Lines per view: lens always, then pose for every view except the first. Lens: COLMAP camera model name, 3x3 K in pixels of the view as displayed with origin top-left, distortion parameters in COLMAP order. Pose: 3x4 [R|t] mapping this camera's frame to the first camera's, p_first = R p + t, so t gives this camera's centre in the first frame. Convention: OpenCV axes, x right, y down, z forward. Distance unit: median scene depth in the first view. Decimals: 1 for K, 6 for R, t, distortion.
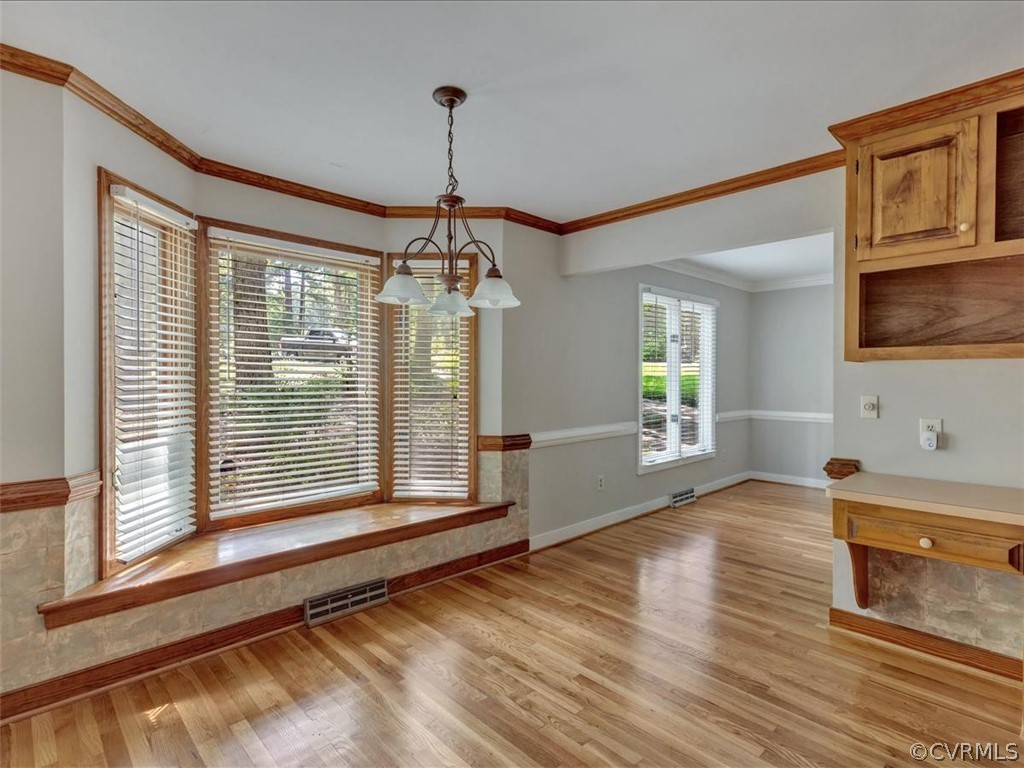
lens RADIAL K [[529.1, 0, 512.6], [0, 529.1, 380.2], [0, 0, 1]] dist [0.001331, -0.000086]
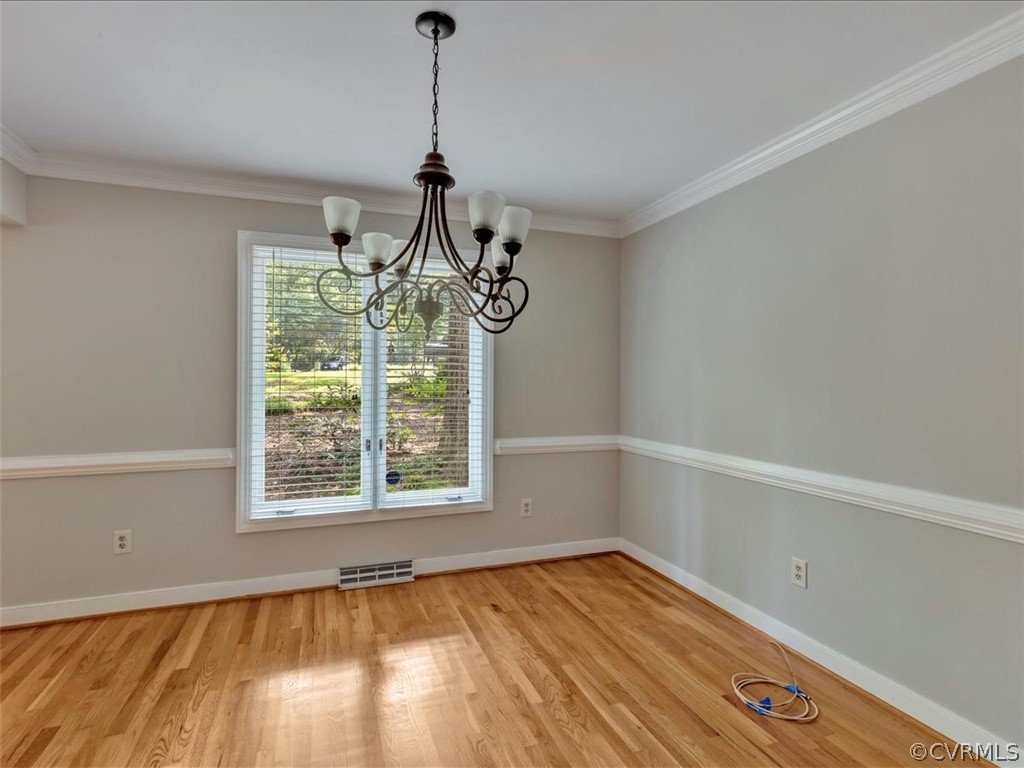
lens RADIAL K [[529.1, 0, 512.6], [0, 529.1, 380.2], [0, 0, 1]] dist [0.001331, -0.000086]
pose [[0.915588, 0.001568, -0.402114, 0.789703], [-0.005574, 0.999946, -0.008792, 0.000916], [0.402078, 0.010291, 0.915547, 0.552897]]
